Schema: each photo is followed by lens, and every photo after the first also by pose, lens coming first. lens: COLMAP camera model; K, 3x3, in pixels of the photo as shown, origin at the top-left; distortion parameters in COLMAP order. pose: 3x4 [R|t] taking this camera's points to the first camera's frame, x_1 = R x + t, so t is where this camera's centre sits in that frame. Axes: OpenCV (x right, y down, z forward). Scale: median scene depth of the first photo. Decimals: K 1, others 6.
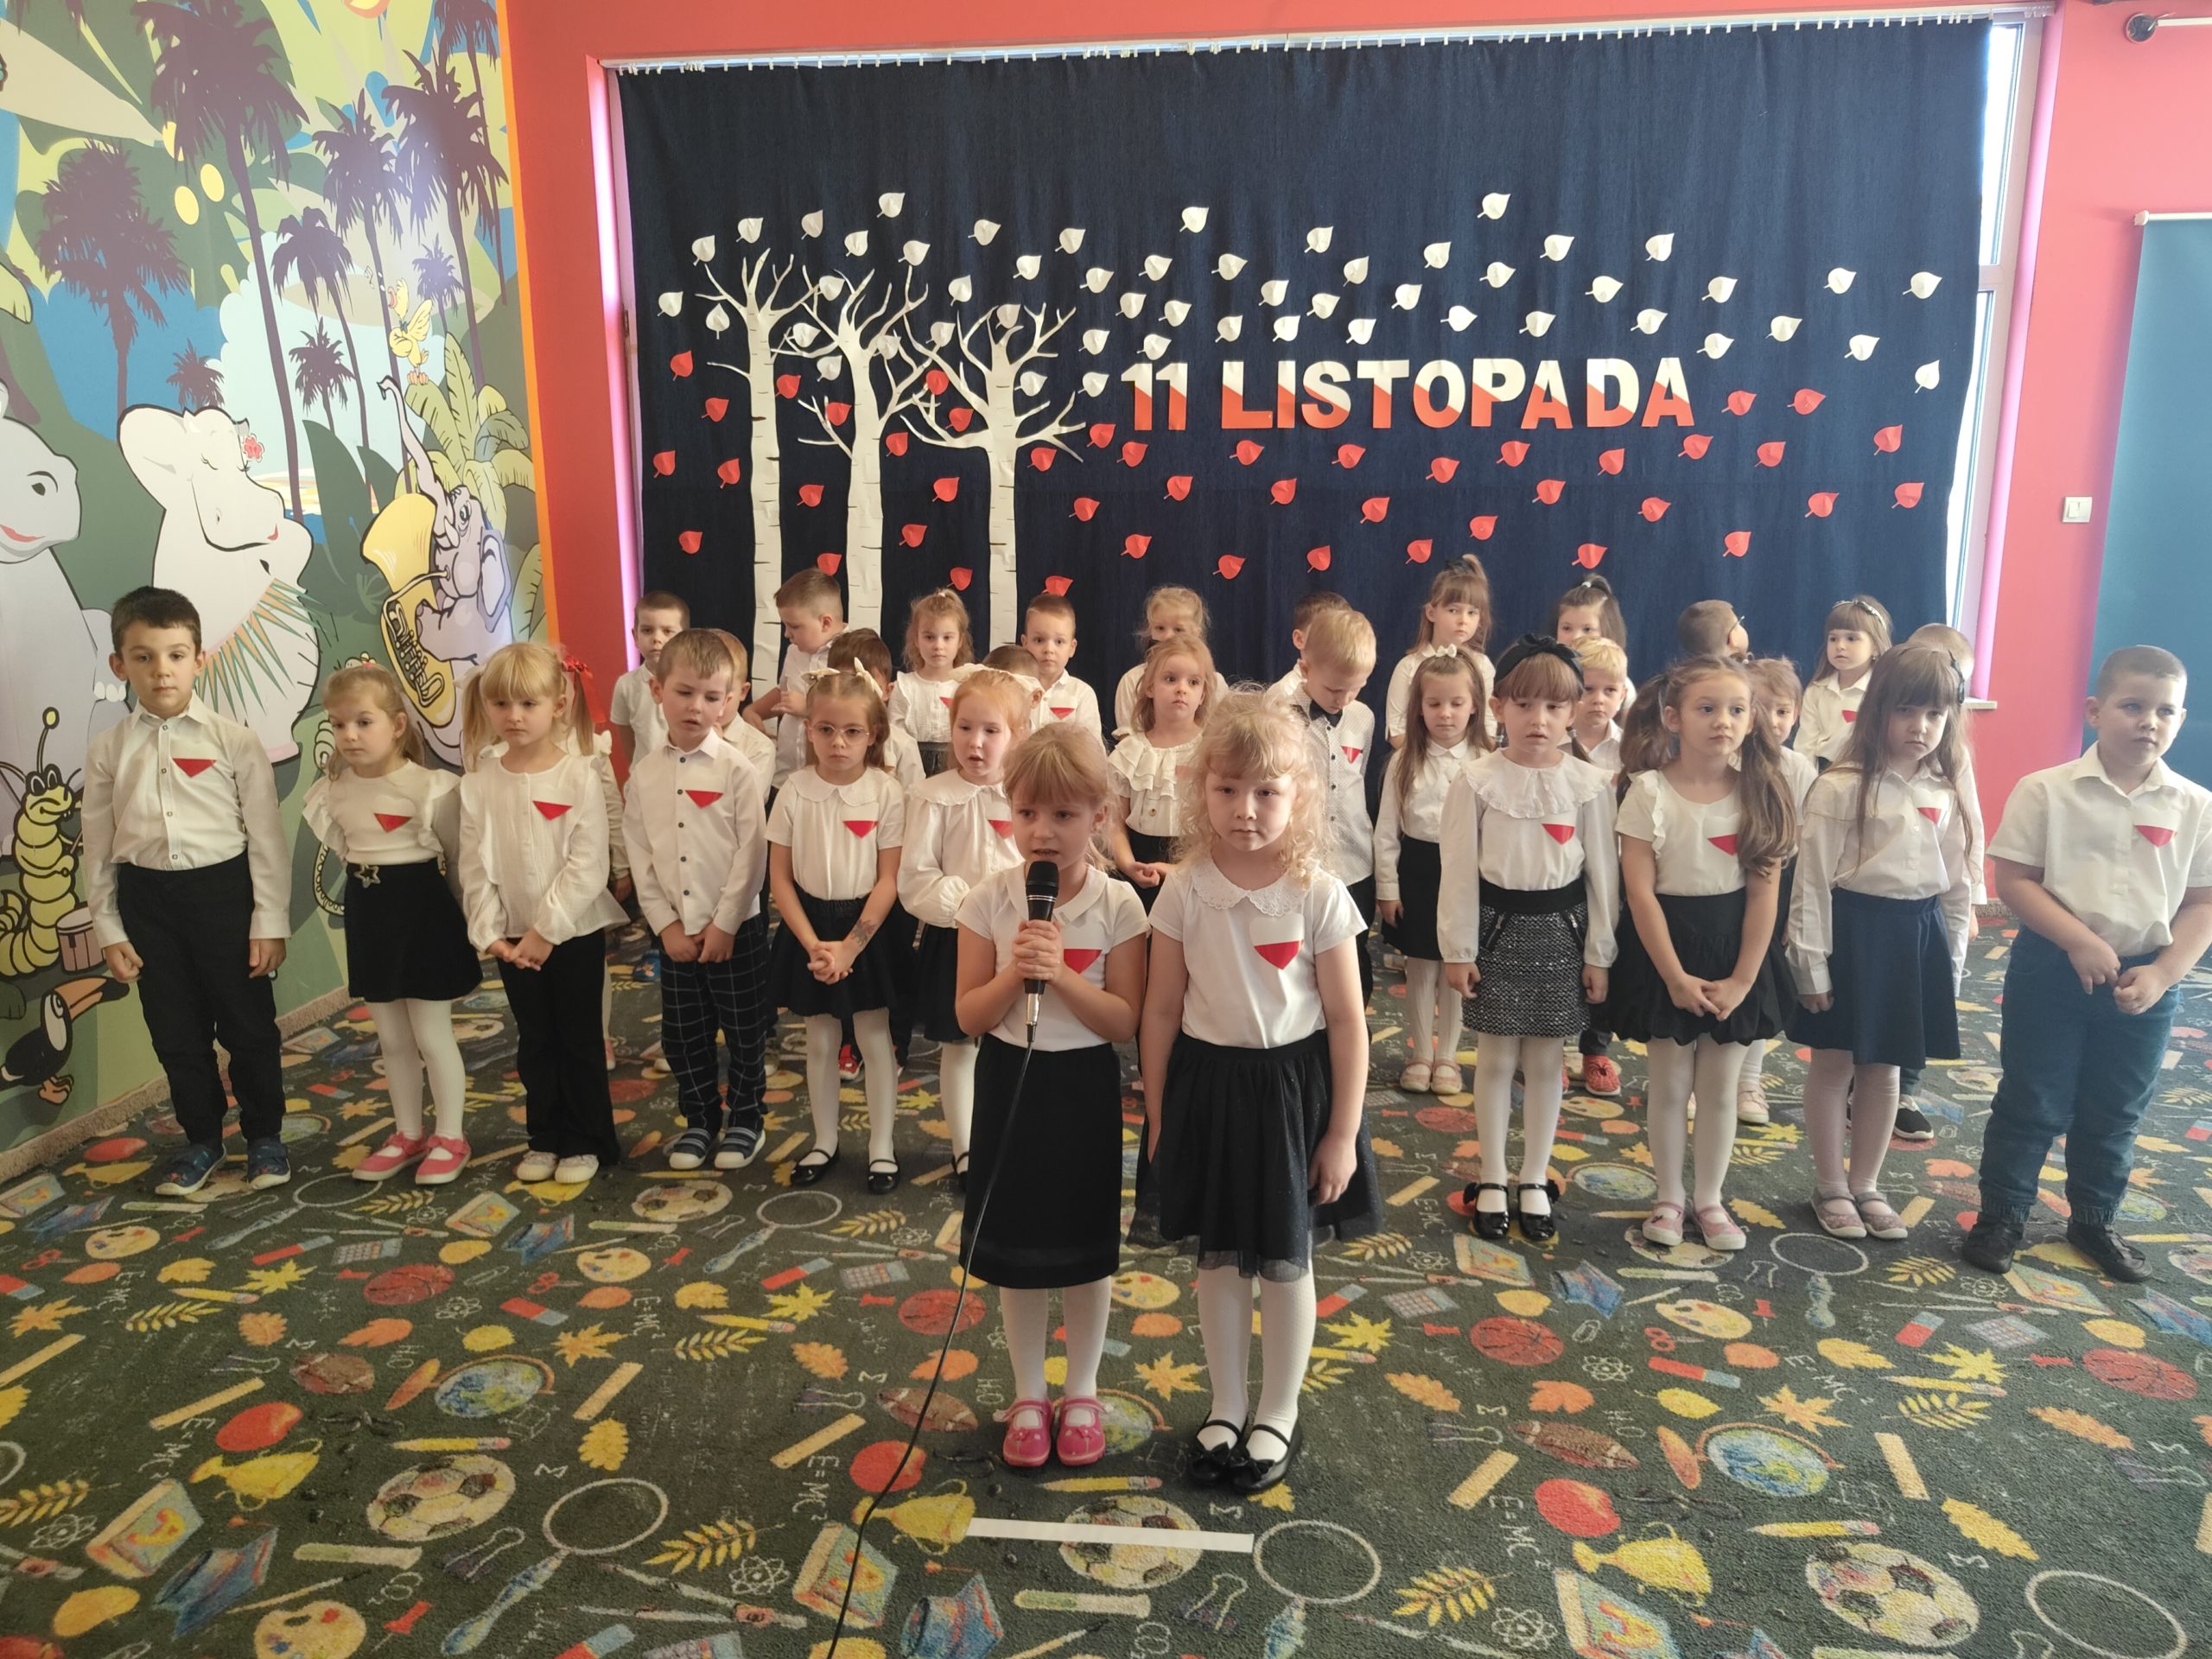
lens RADIAL K [[1533.6, 0, 1103.8], [0, 1533.6, 823.3], [0, 0, 1]] dist [-0.019744, 0.020942]
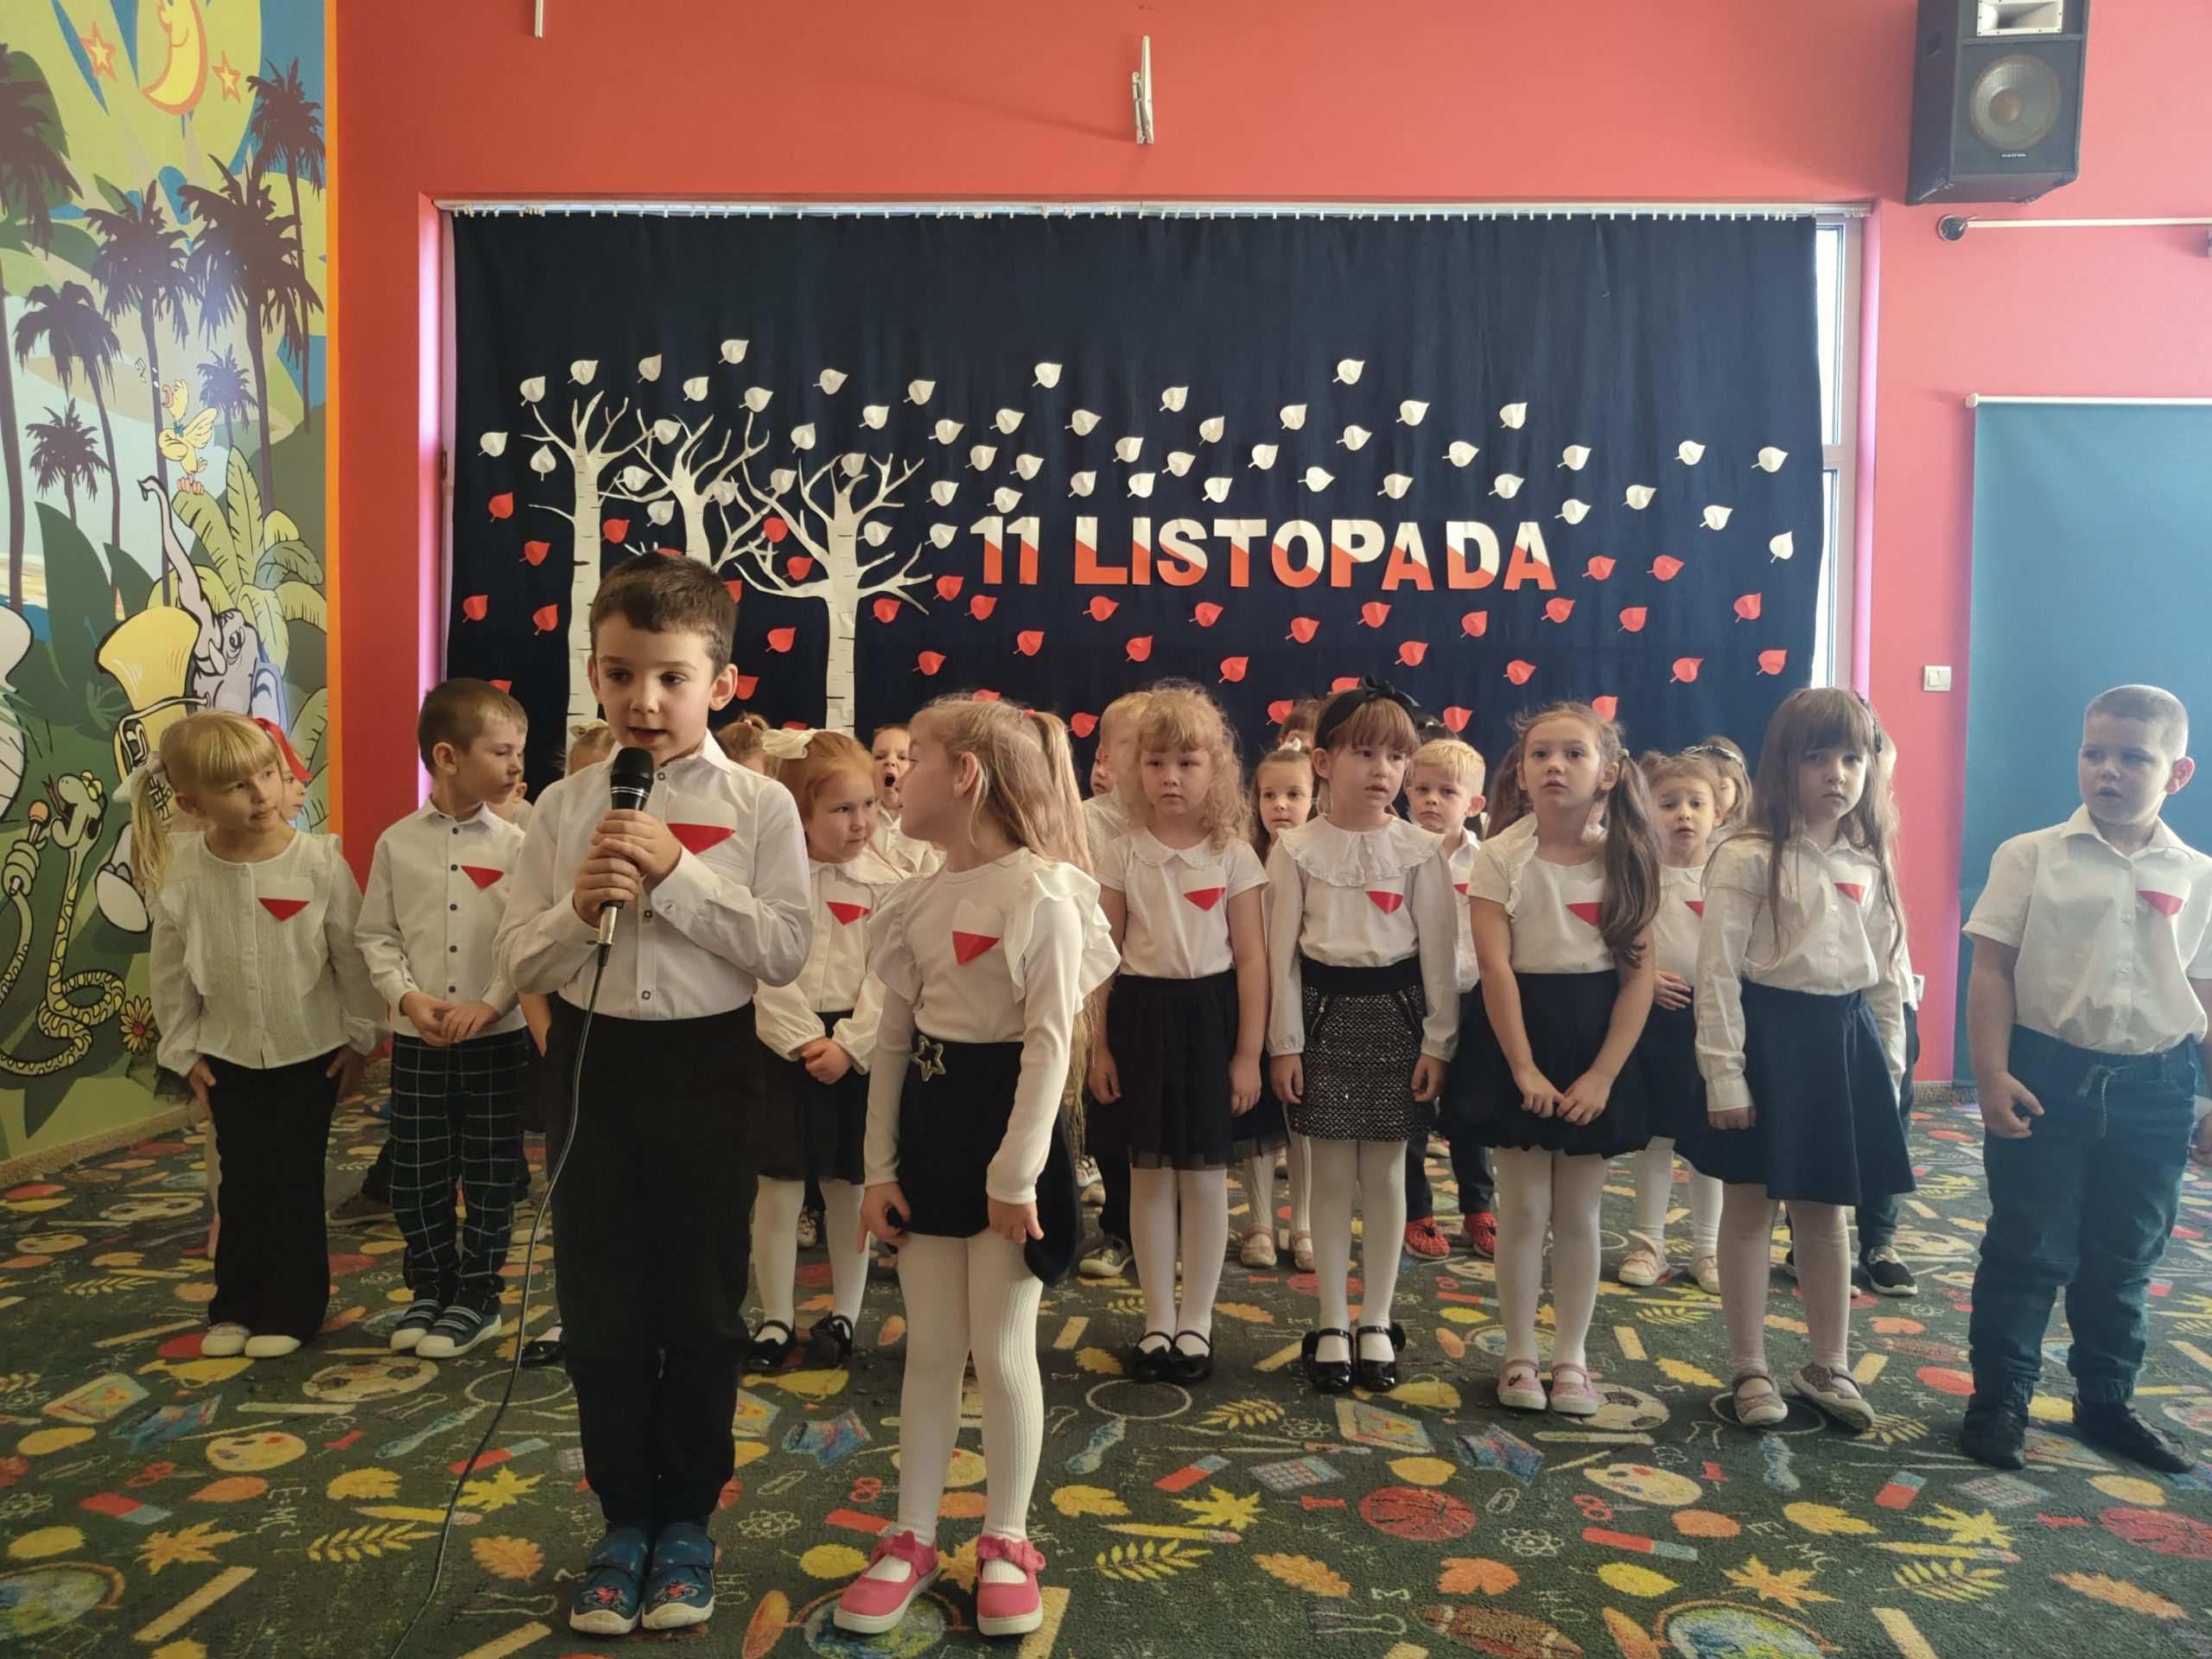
lens RADIAL K [[1535.1, 0, 1107.7], [0, 1535.1, 830.1], [0, 0, 1]] dist [-0.011654, 0.012017]
pose [[0.996233, 0.016139, 0.085197, 0.019019], [-0.000613, 0.983813, -0.179198, 0.067943], [-0.086710, 0.178471, 0.980117, 0.089051]]
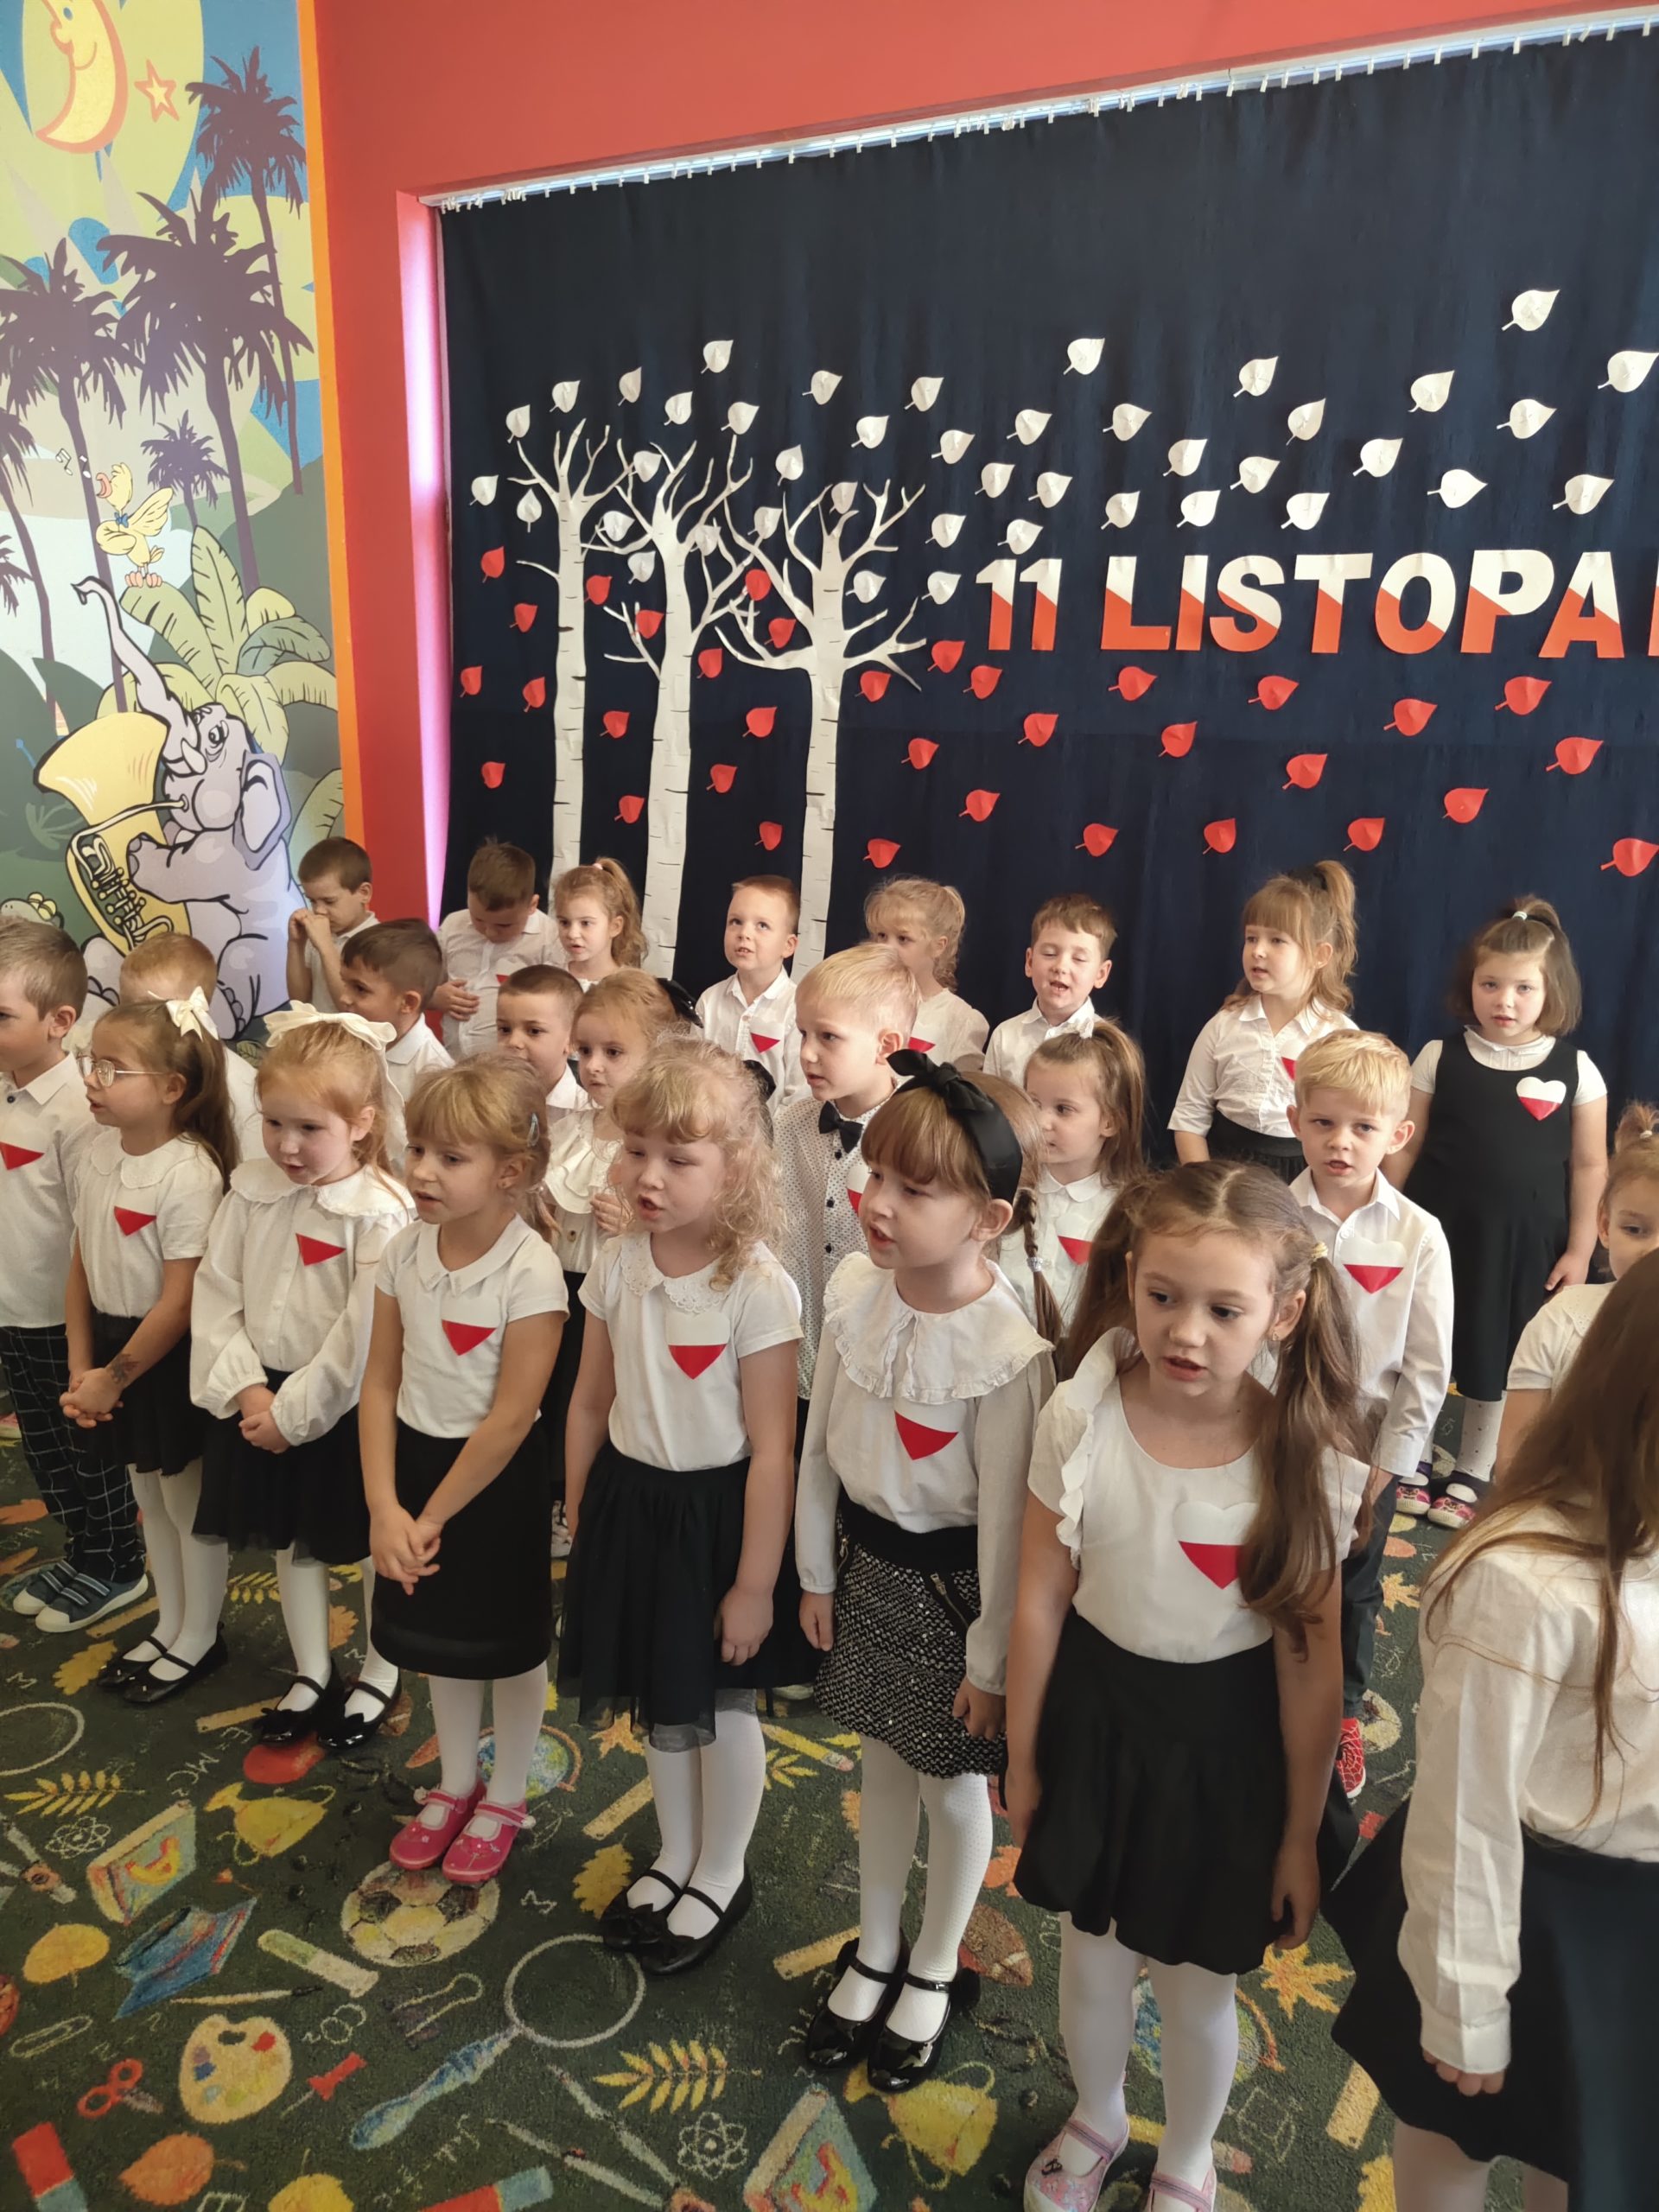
lens RADIAL K [[1510.1, 0, 835.0], [0, 1510.1, 1114.2], [0, 0, 1]] dist [-0.016924, 0.017404]
pose [[0.939281, 0.113887, -0.323699, 0.222693], [-0.095426, 0.992800, 0.072400, -0.080735], [0.329614, -0.037114, 0.943386, 0.281929]]
